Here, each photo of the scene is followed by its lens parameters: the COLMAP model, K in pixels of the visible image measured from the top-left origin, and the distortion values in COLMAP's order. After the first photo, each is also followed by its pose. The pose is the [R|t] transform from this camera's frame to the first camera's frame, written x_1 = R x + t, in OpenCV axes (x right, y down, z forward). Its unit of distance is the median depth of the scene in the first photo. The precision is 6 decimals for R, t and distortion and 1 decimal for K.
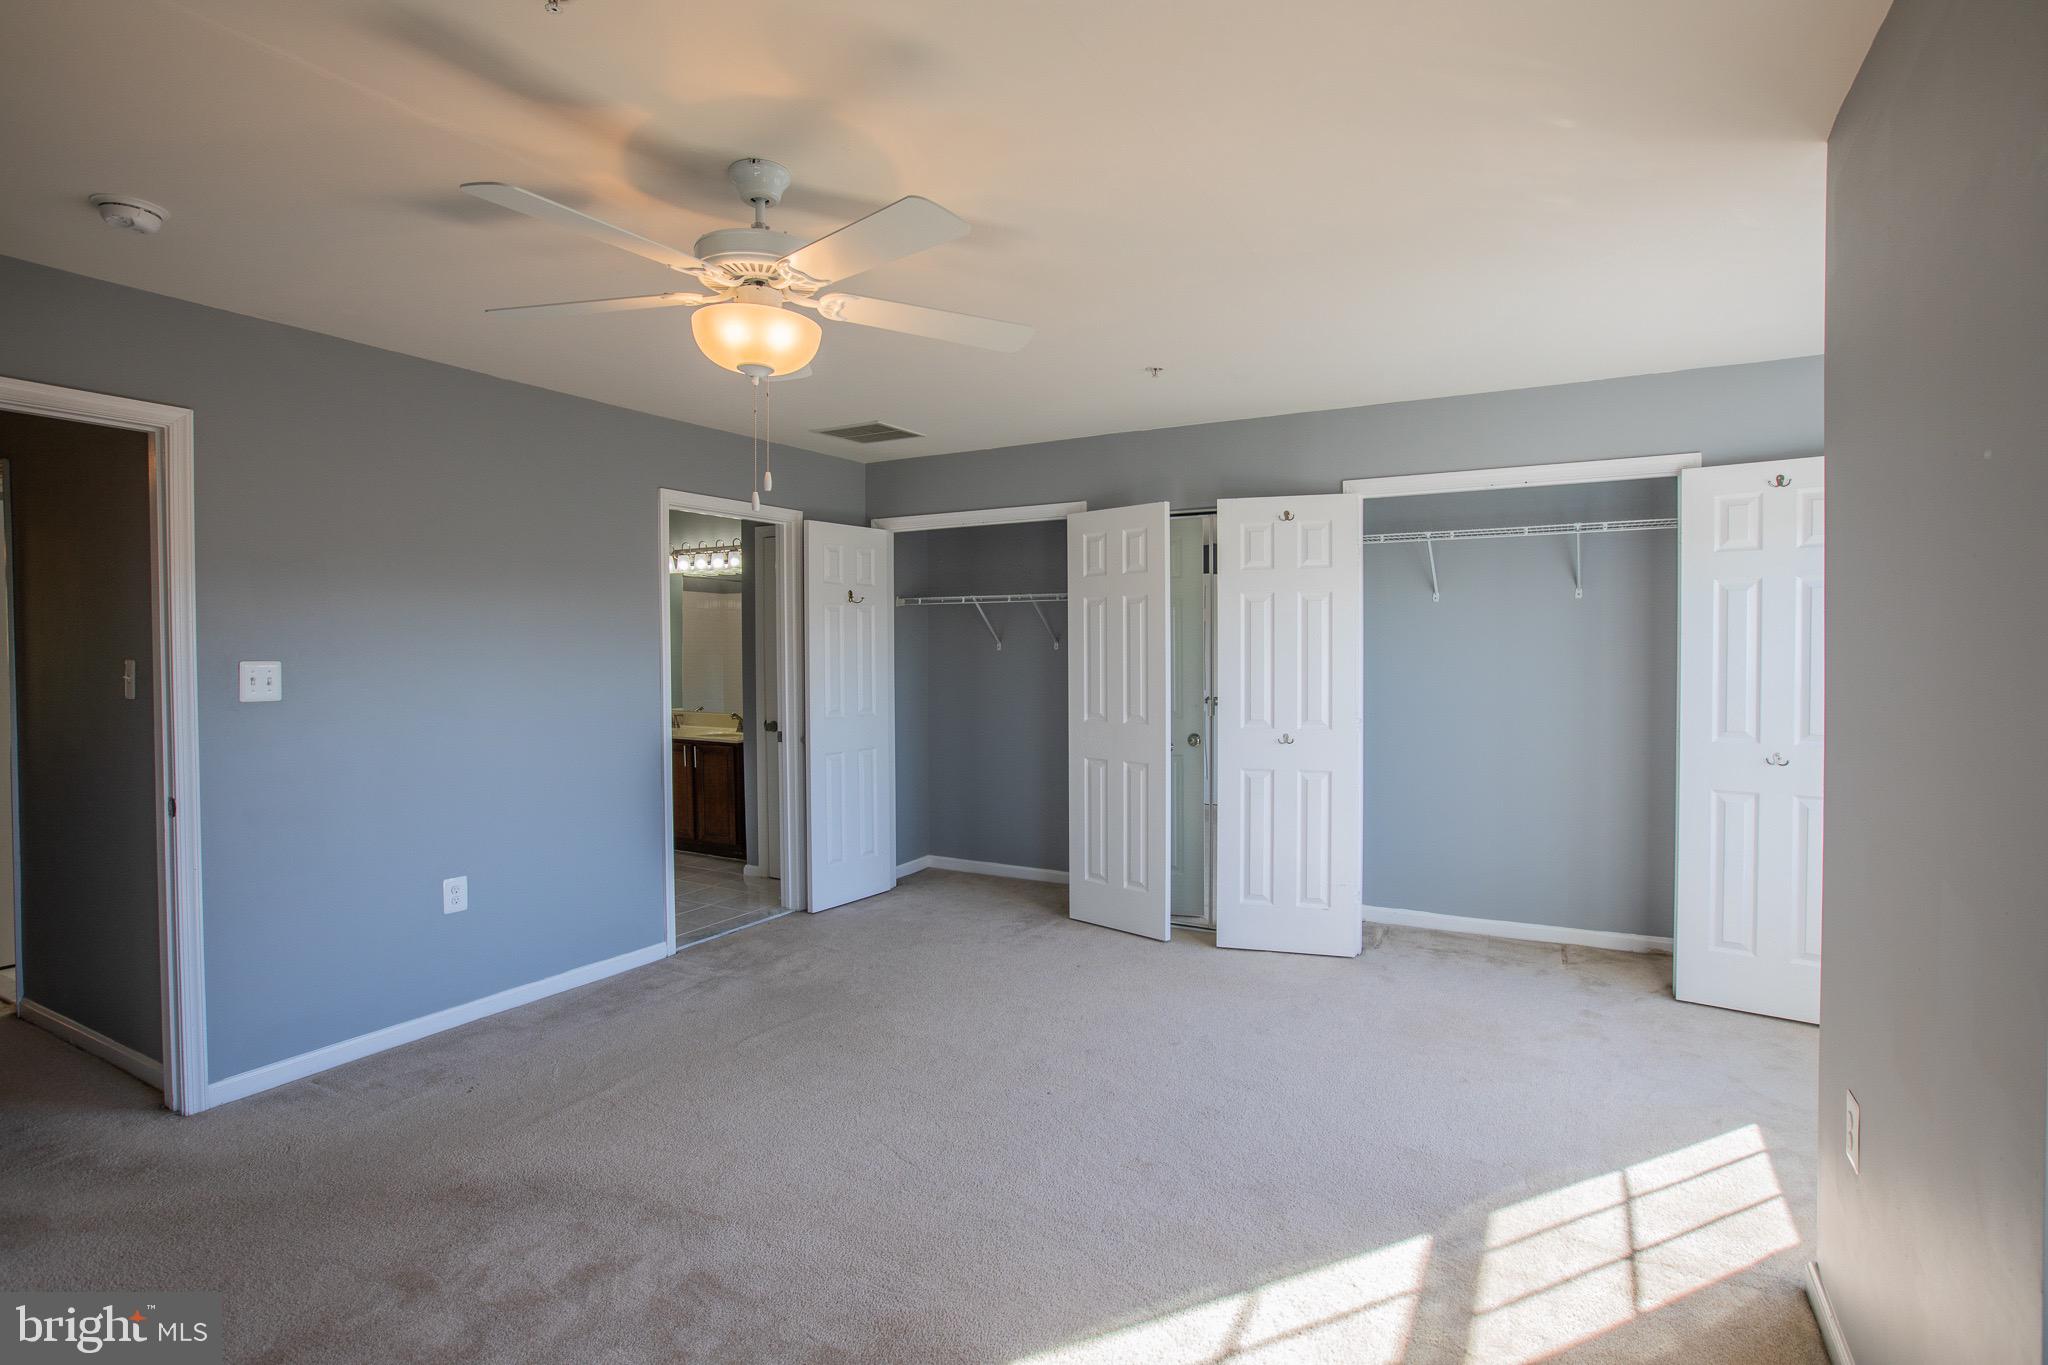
lens RADIAL K [[1004.7, 0, 1021.1], [0, 1004.7, 668.9], [0, 0, 1]] dist [-0.052519, 0.019193]
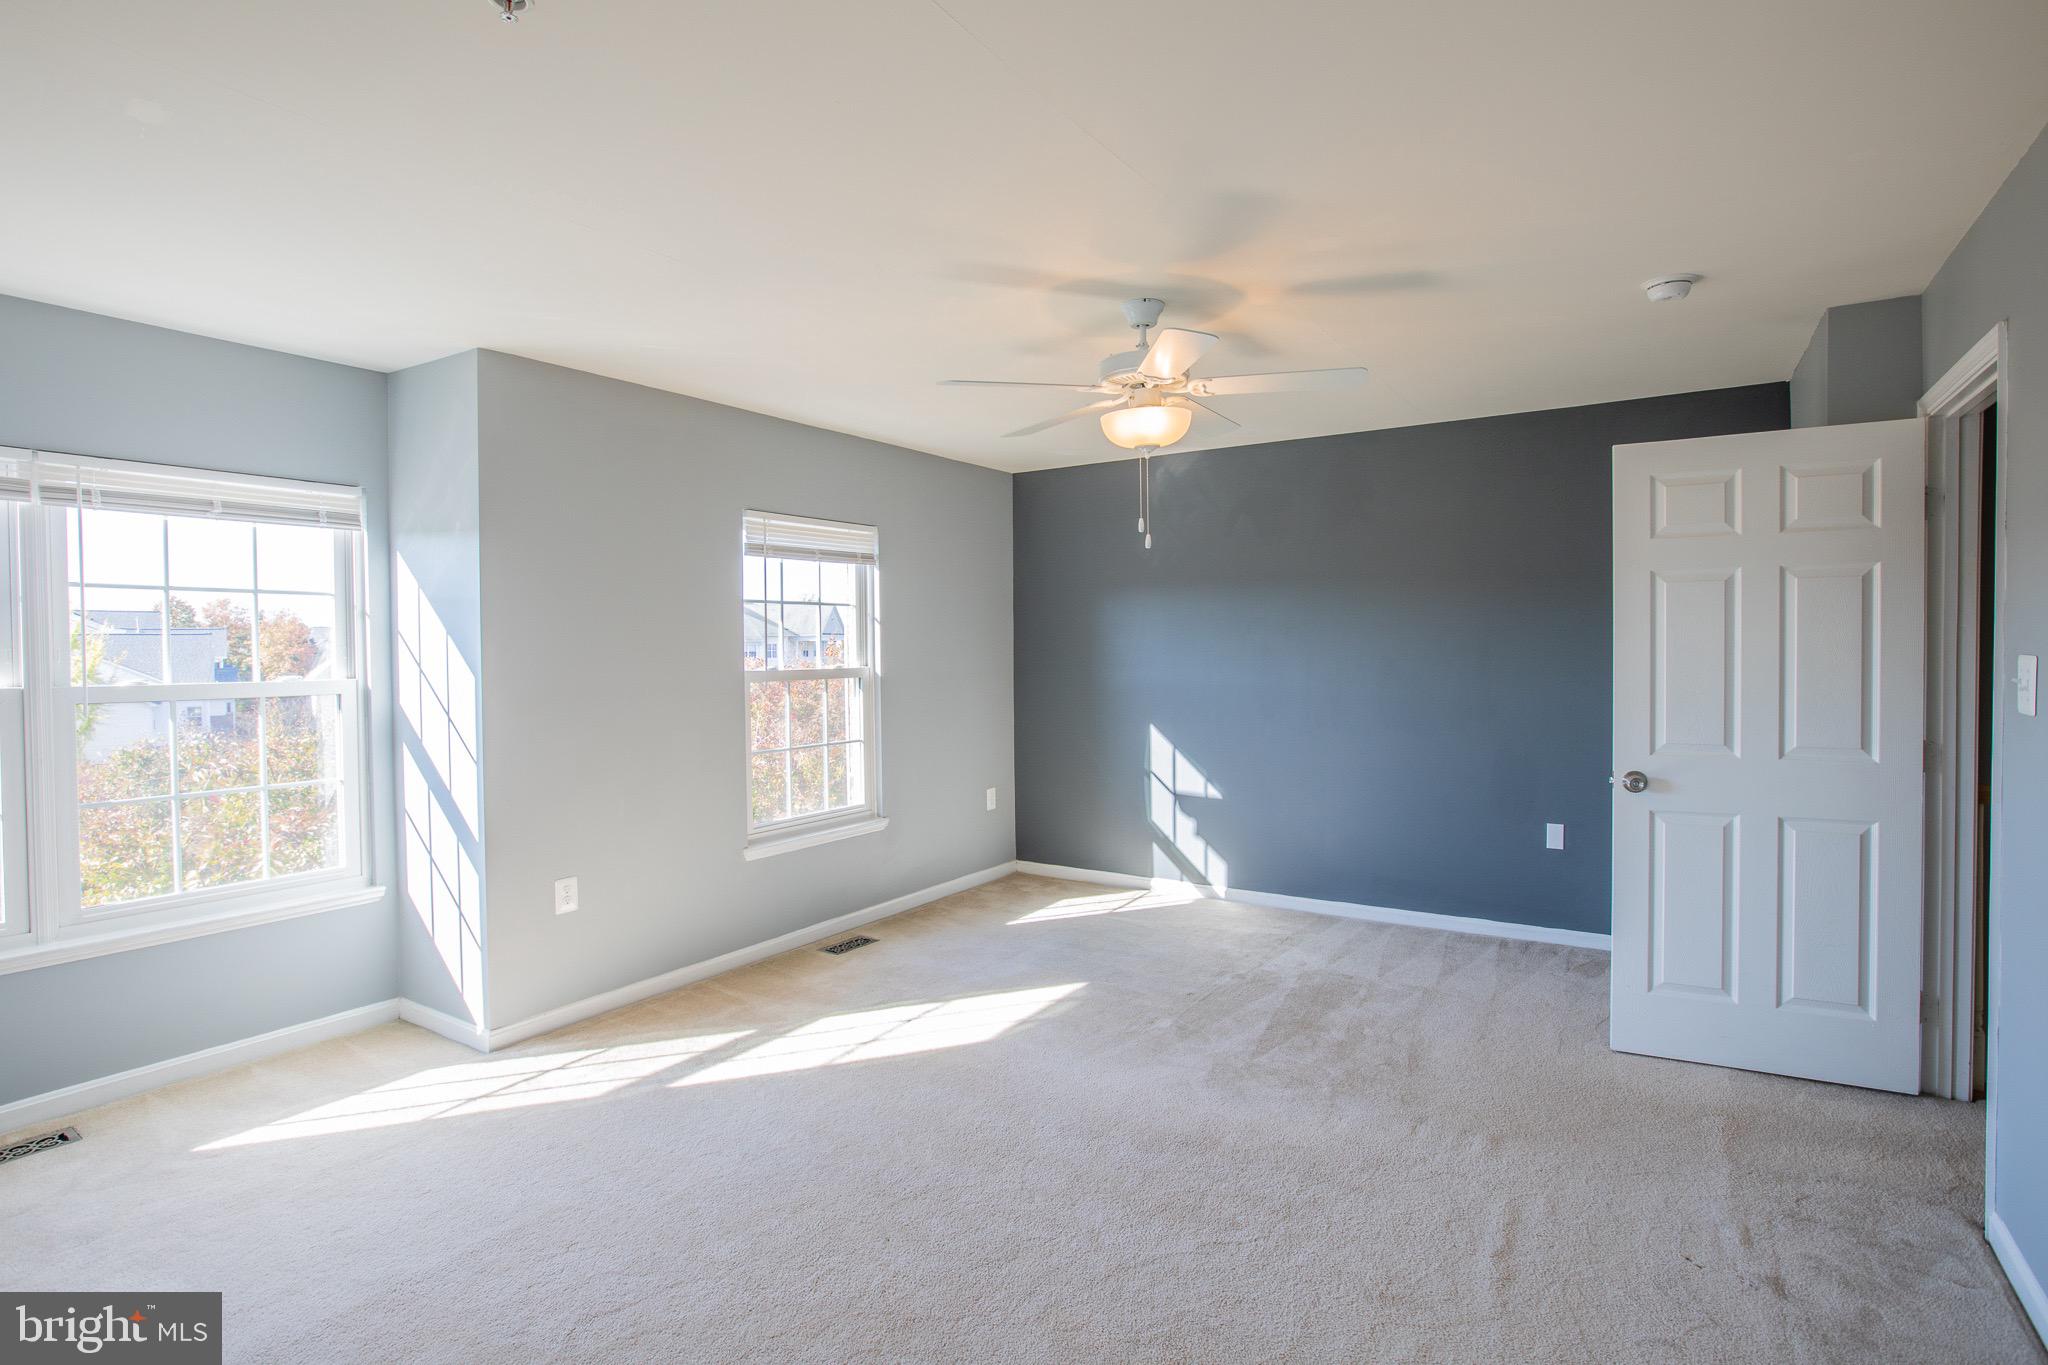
lens RADIAL K [[1004.7, 0, 1021.1], [0, 1004.7, 668.9], [0, 0, 1]] dist [-0.052519, 0.019193]
pose [[-0.997311, 0.008480, 0.072798, -0.093657], [0.011893, 0.998844, 0.046576, -0.031640], [-0.072319, 0.047317, -0.996259, 1.210610]]
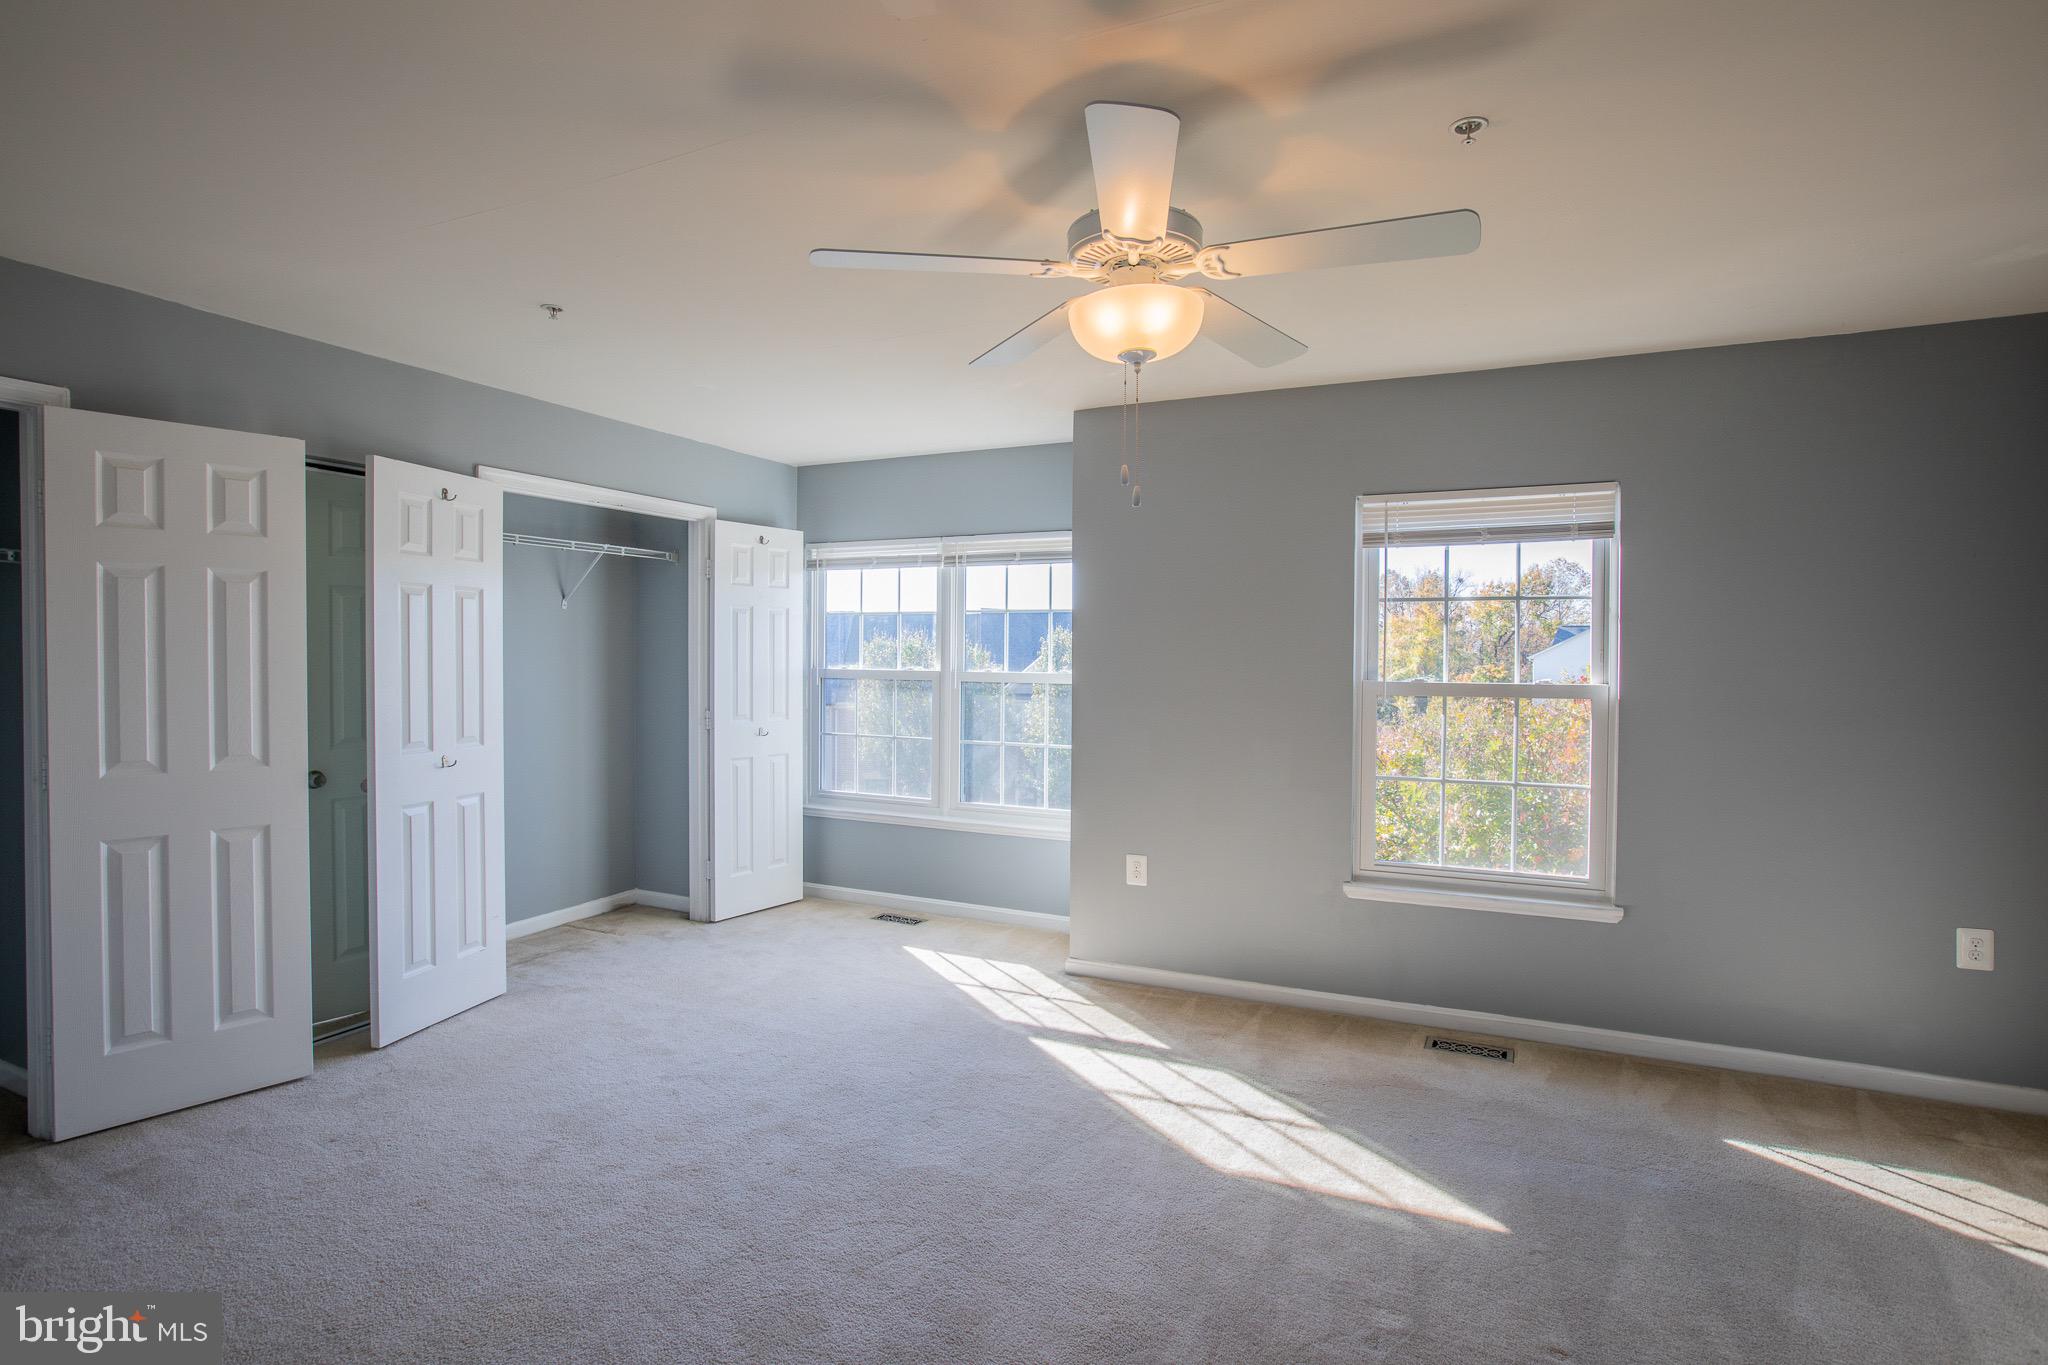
lens RADIAL K [[1004.7, 0, 1021.1], [0, 1004.7, 668.9], [0, 0, 1]] dist [-0.052519, 0.019193]
pose [[-0.072800, -0.010460, 0.997292, -0.597125], [0.014081, 0.999835, 0.011515, -0.010466], [-0.997247, 0.014881, -0.072640, 0.586579]]
